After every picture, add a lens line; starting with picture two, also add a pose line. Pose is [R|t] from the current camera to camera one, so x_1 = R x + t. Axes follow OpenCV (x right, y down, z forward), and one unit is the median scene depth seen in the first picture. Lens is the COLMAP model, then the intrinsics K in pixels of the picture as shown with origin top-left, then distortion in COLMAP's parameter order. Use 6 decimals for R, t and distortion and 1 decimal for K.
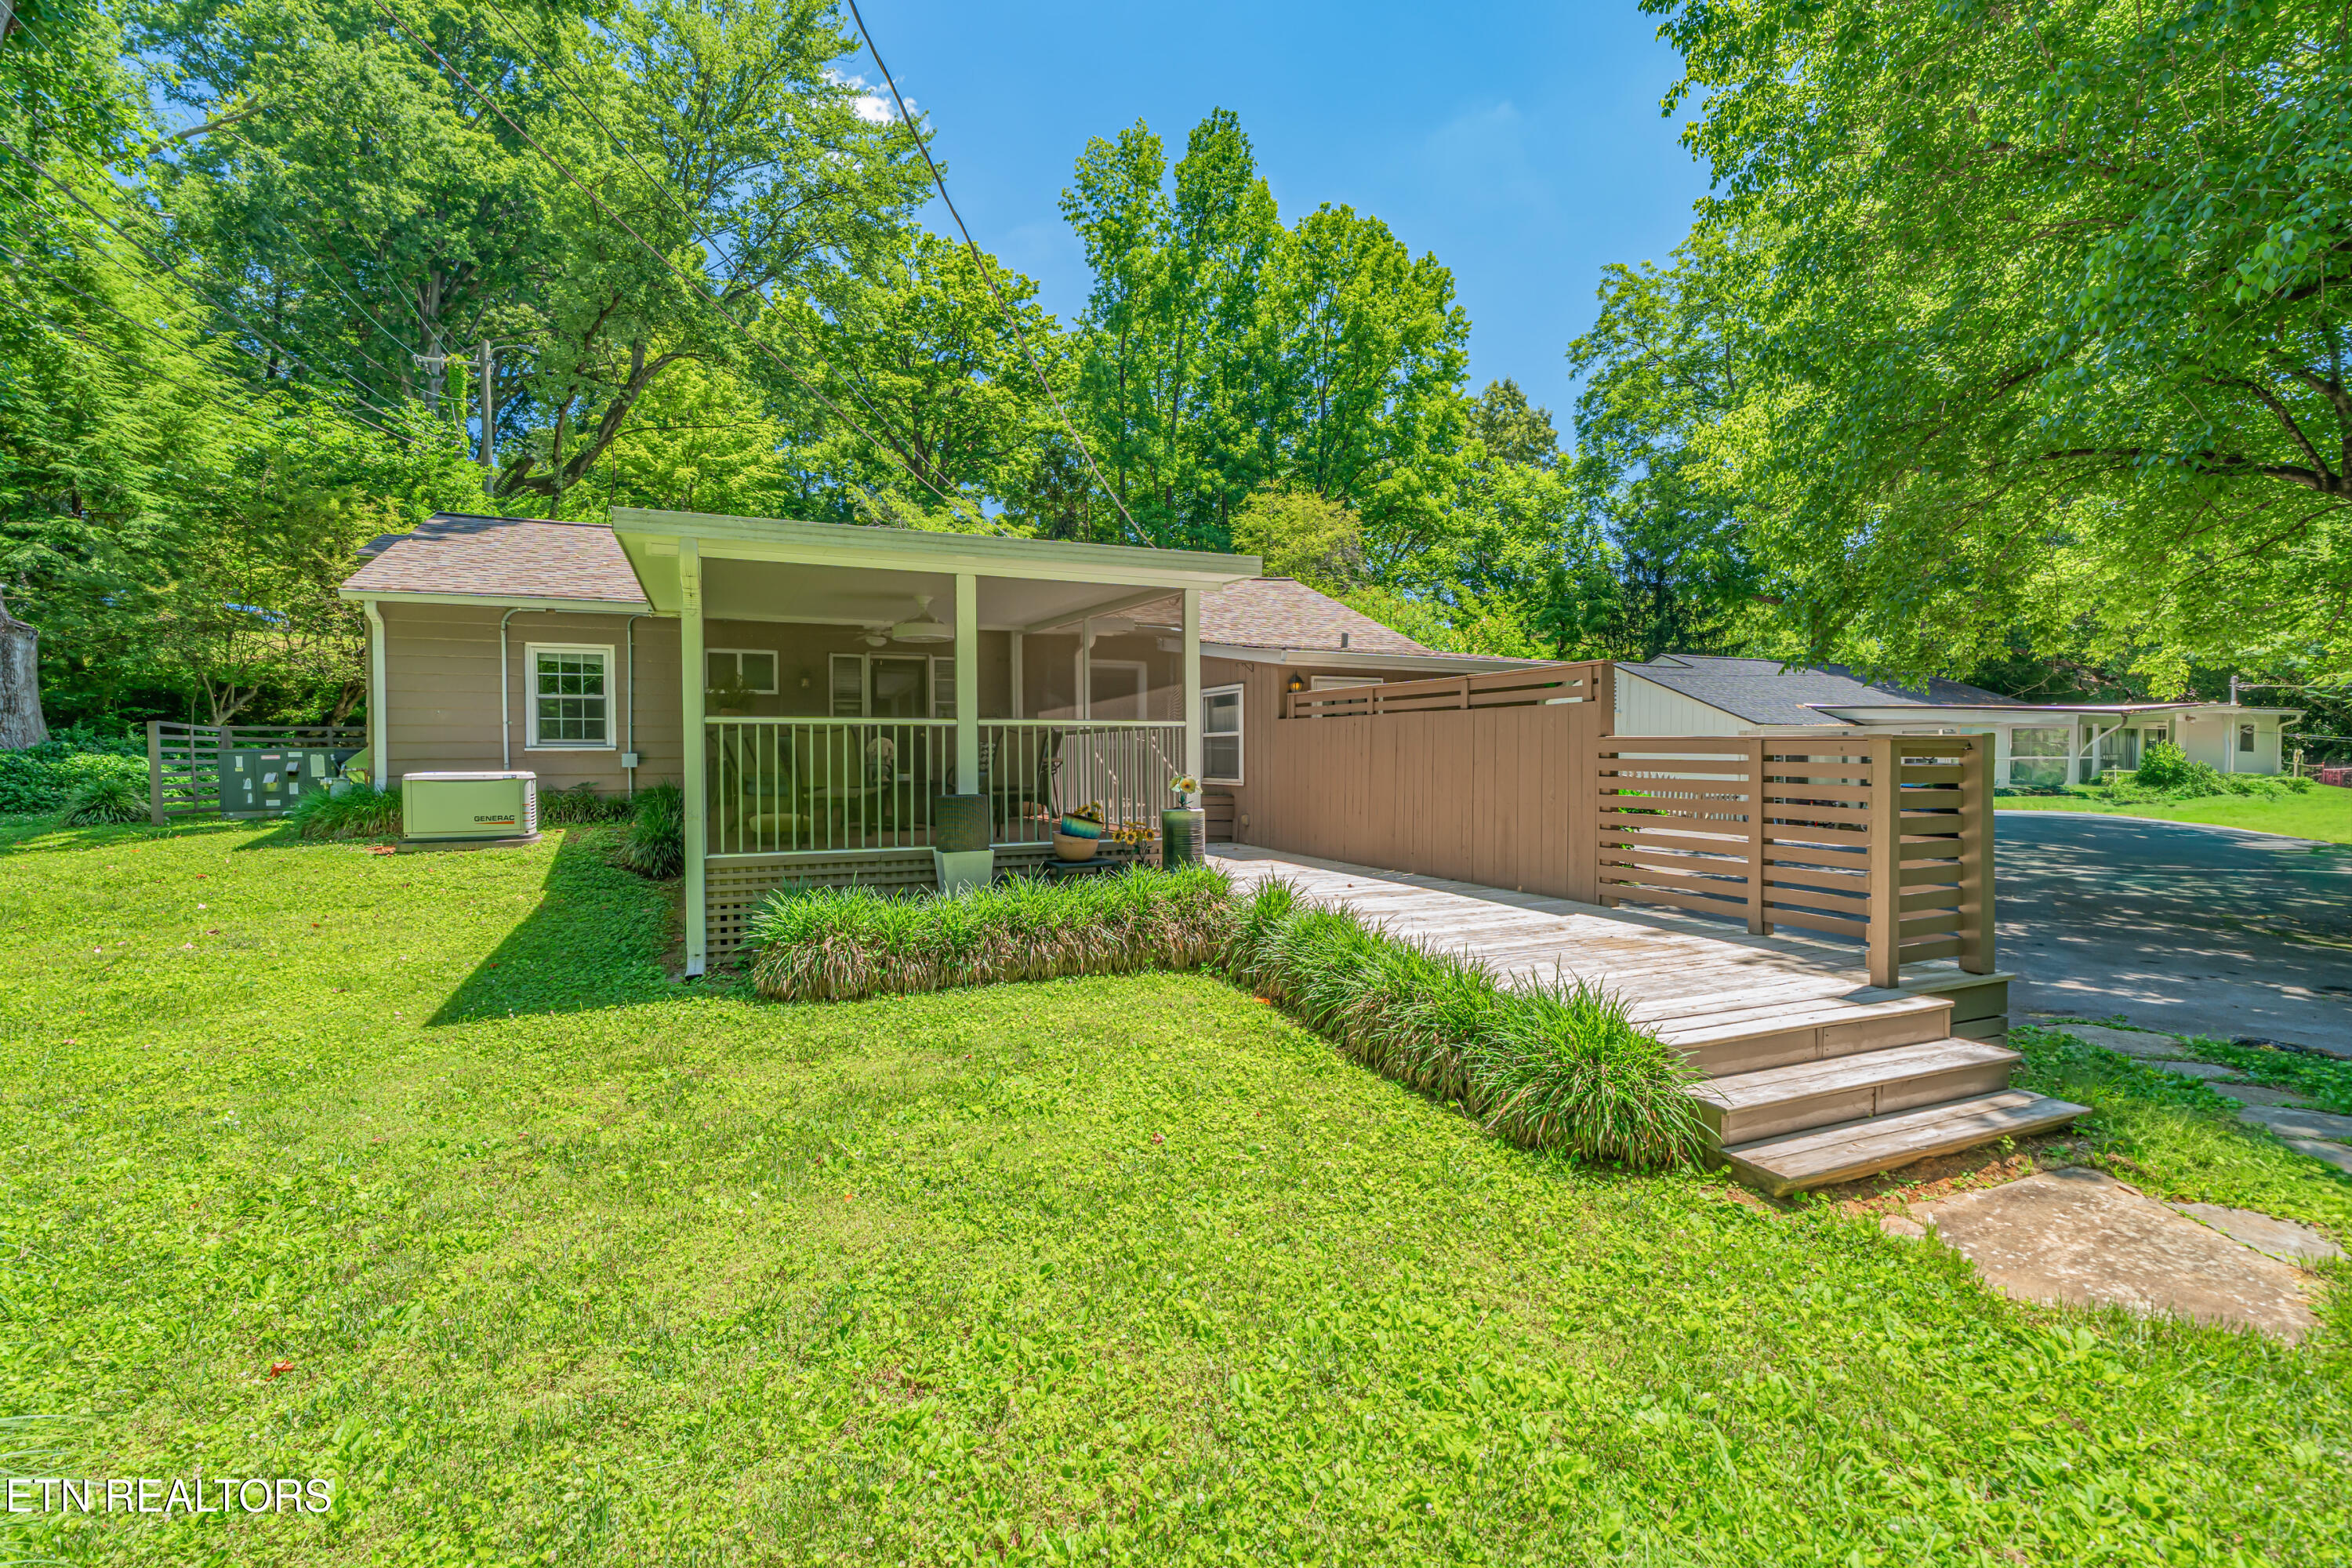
lens RADIAL K [[1058.5, 0, 1170.0], [0, 1058.5, 778.1], [0, 0, 1]] dist [-0.004922, 0.001671]
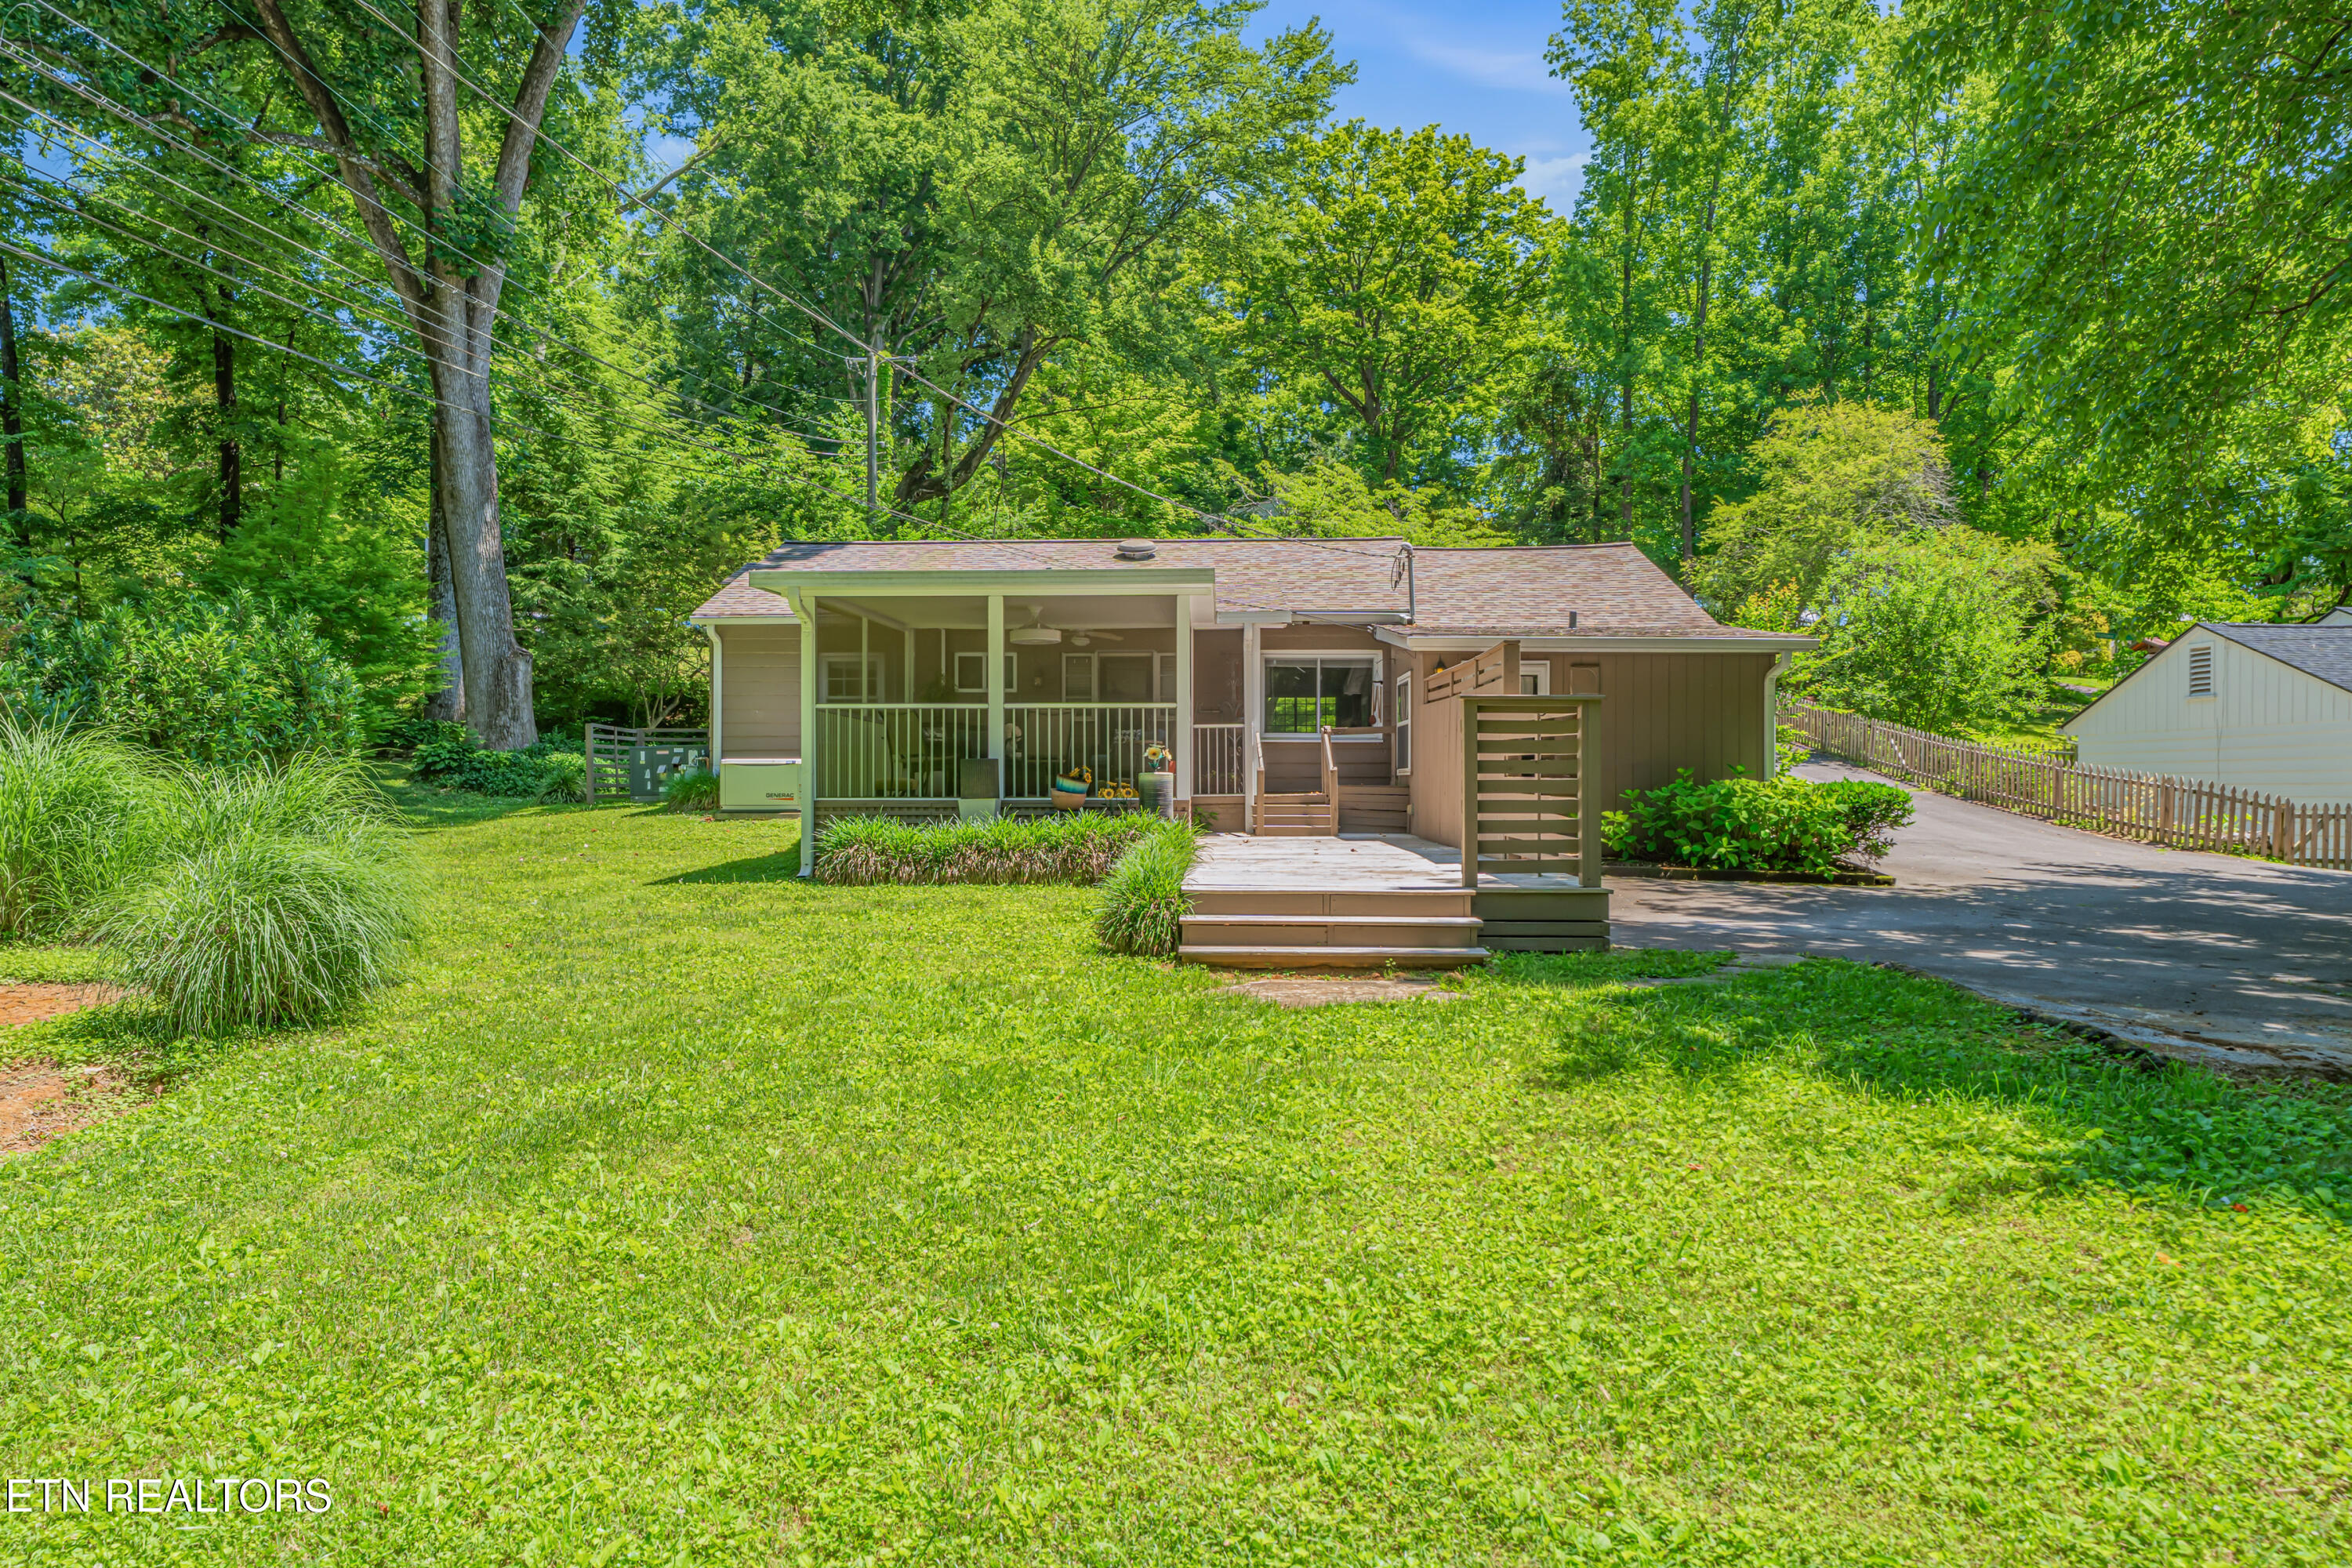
lens RADIAL K [[1487.2, 0, 1176.4], [0, 1487.2, 781.0], [0, 0, 1]] dist [0.001899, -0.003612]
pose [[0.905859, 0.003468, -0.423566, 0.256224], [-0.013013, 0.999722, -0.019645, 0.024171], [0.423380, 0.023307, 0.905652, -0.190457]]
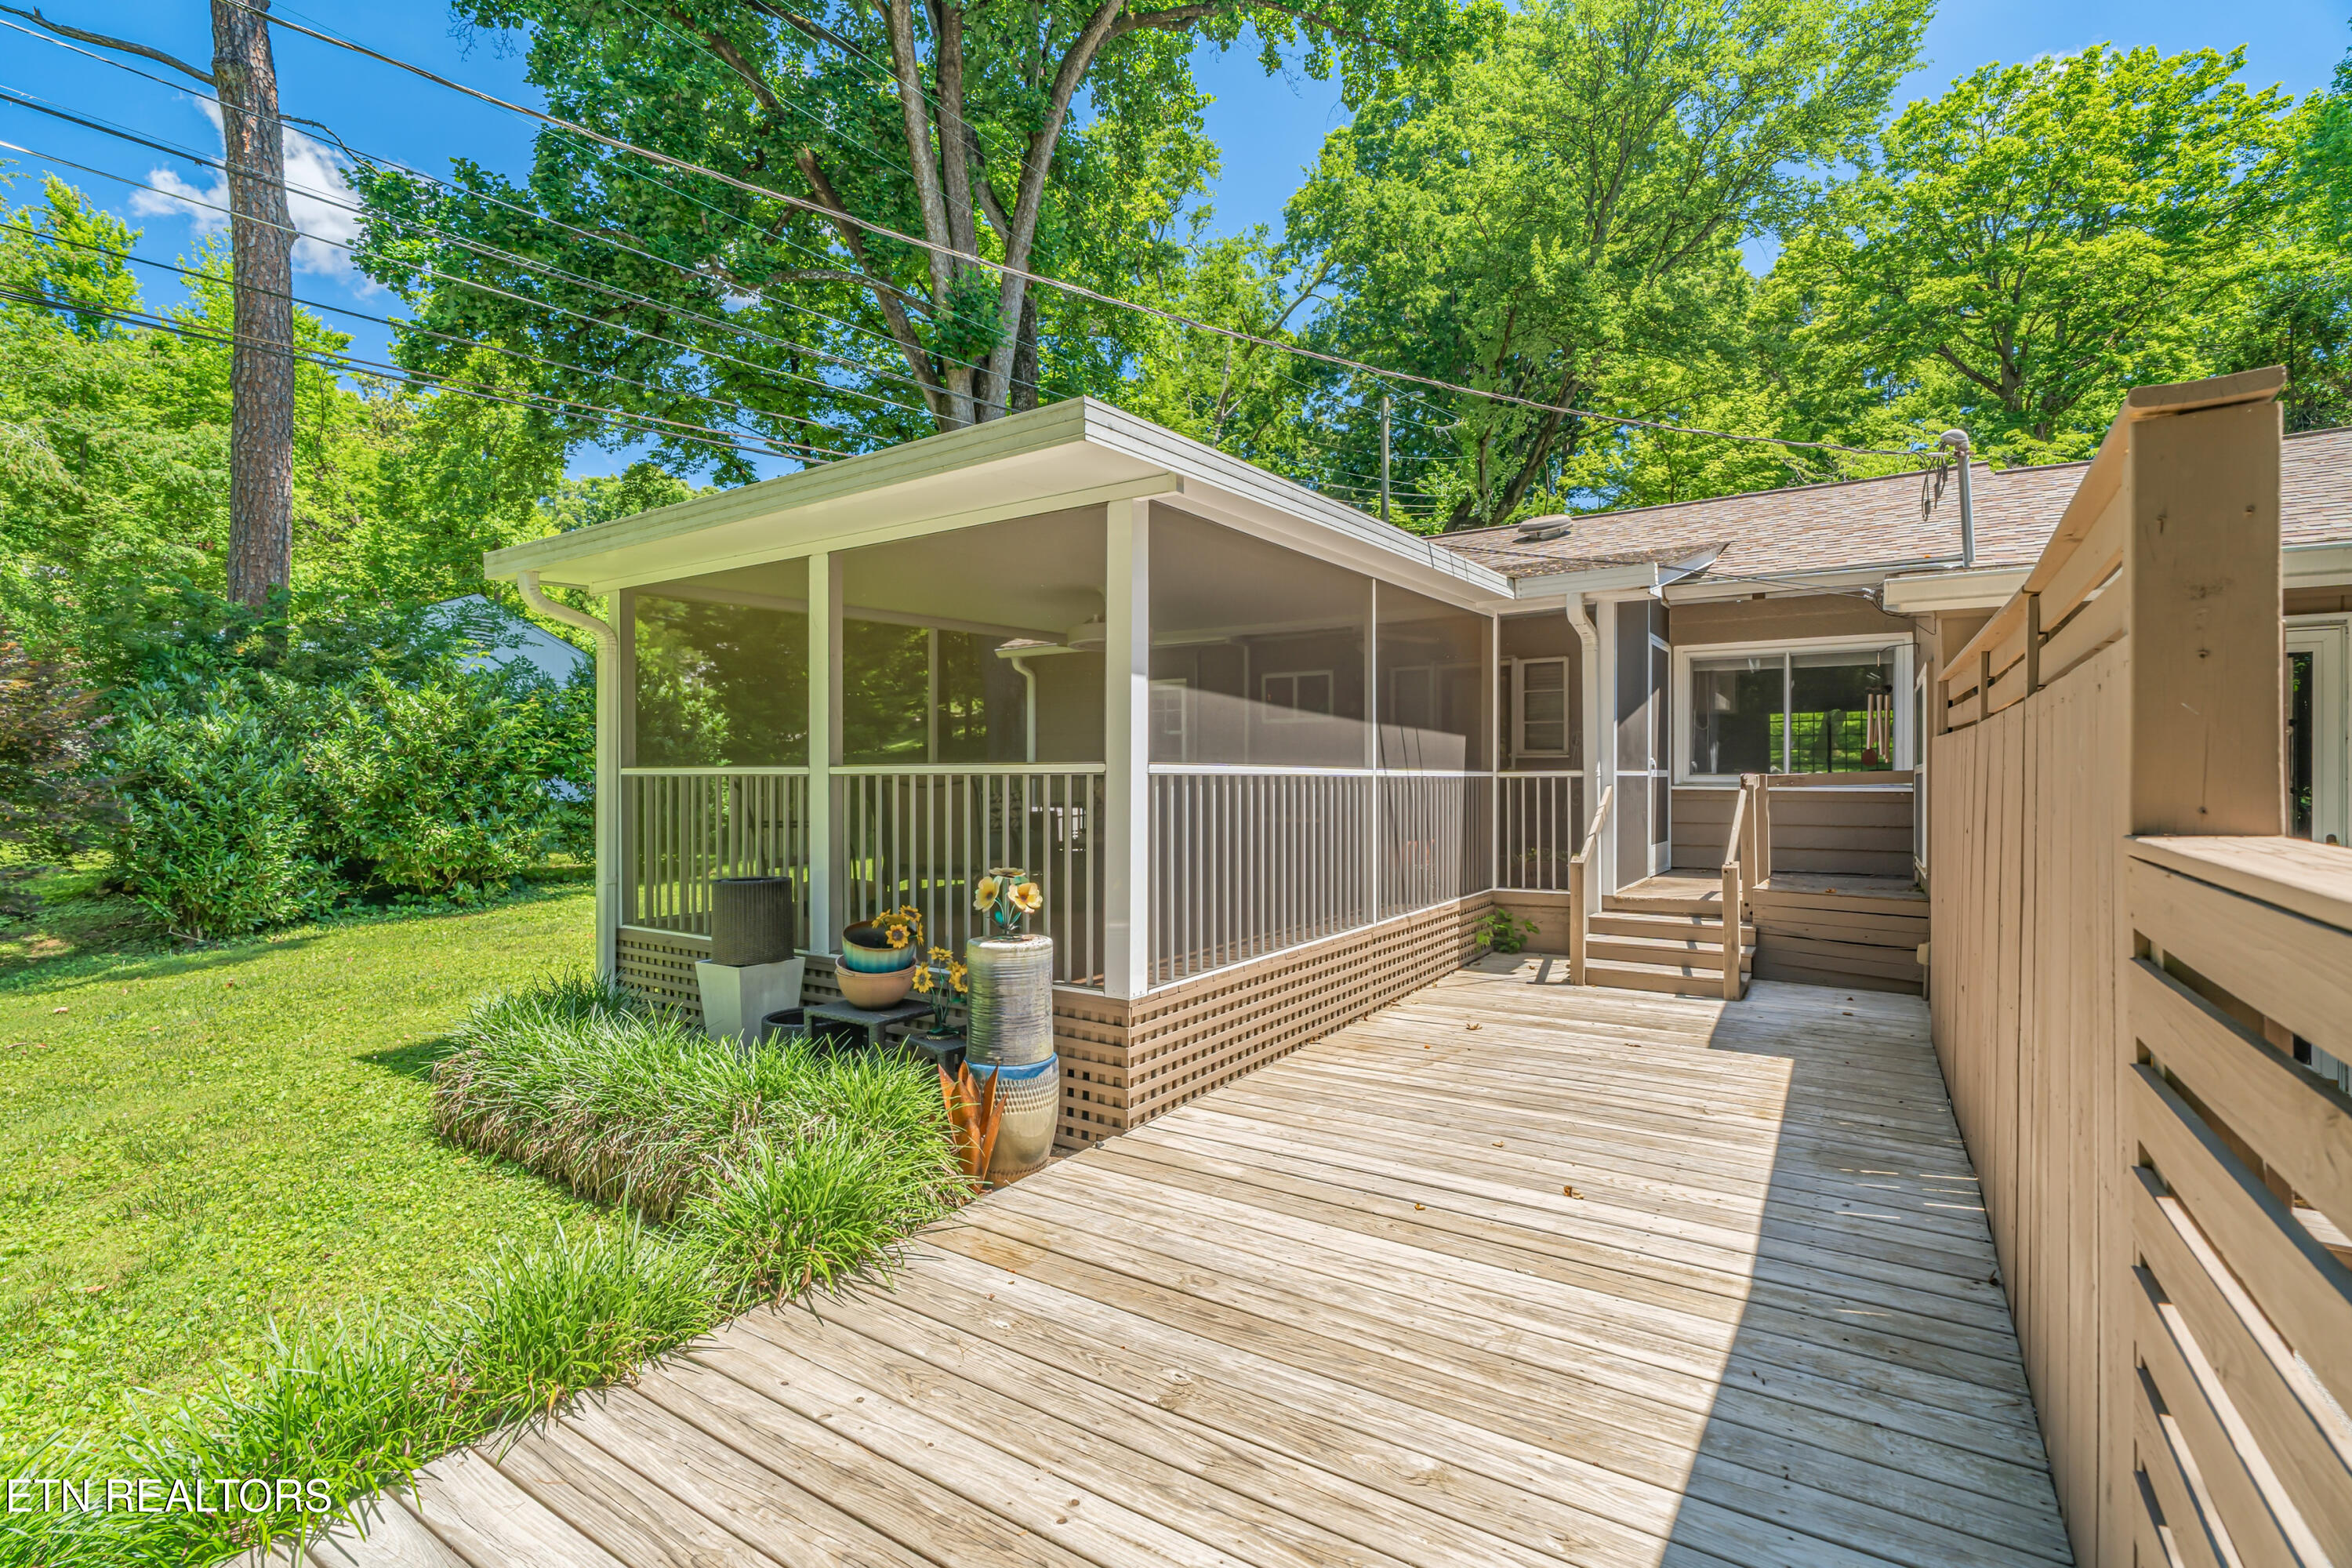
lens RADIAL K [[1058.5, 0, 1160.7], [0, 1058.5, 781.5], [0, 0, 1]] dist [-0.004922, 0.001671]
pose [[0.536503, 0.007328, -0.843866, 0.159829], [-0.020776, 0.999774, -0.004527, -0.014220], [0.843642, 0.019961, 0.536534, 0.257021]]
